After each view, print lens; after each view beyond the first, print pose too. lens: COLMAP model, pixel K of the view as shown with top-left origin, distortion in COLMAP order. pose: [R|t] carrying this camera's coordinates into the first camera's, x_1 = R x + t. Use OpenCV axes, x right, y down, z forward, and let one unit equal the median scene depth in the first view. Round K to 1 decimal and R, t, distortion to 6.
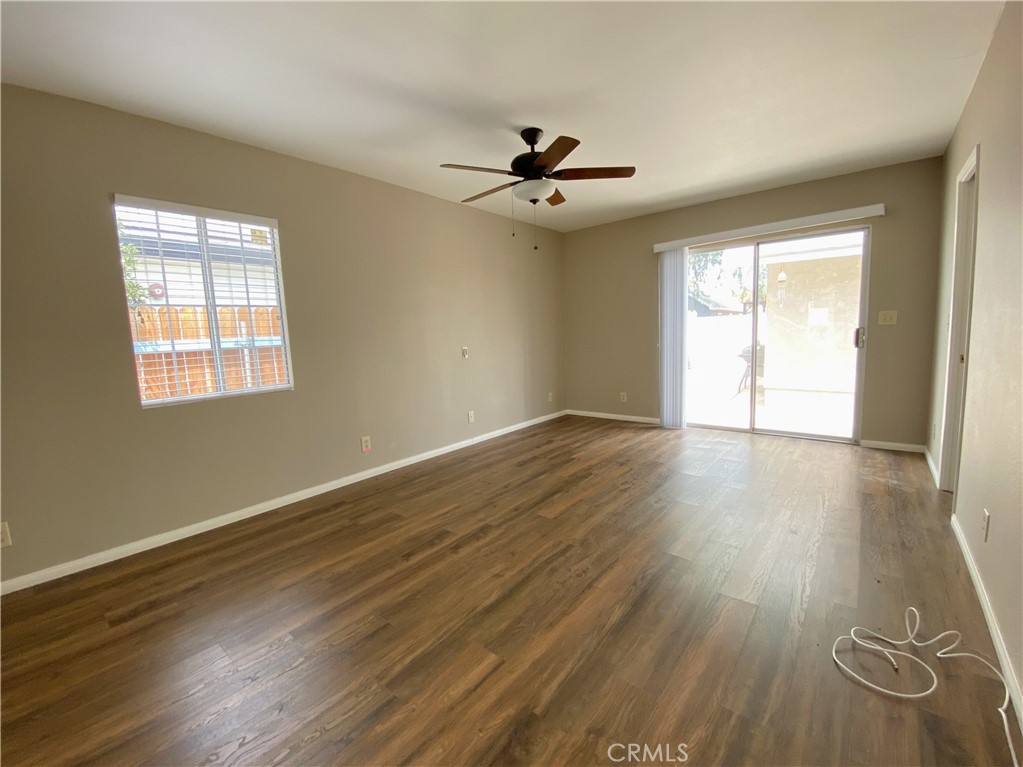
lens RADIAL K [[426.5, 0, 527.4], [0, 426.5, 382.1], [0, 0, 1]] dist [0.001343, 0.000113]
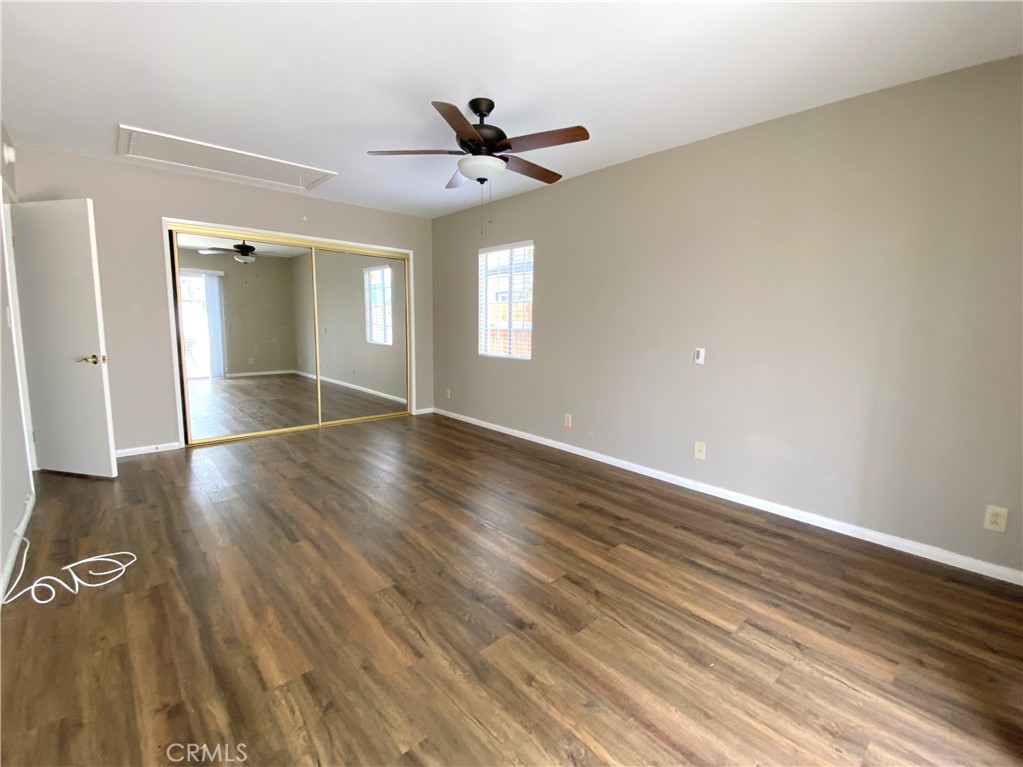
lens RADIAL K [[460.9, 0, 511.5], [0, 460.9, 383.5], [0, 0, 1]] dist [0.000355, -0.000082]
pose [[-0.184290, 0.167808, -0.968441, 0.756296], [-0.132124, 0.972145, 0.193592, -0.155775], [0.973951, 0.163632, -0.156985, 0.961687]]
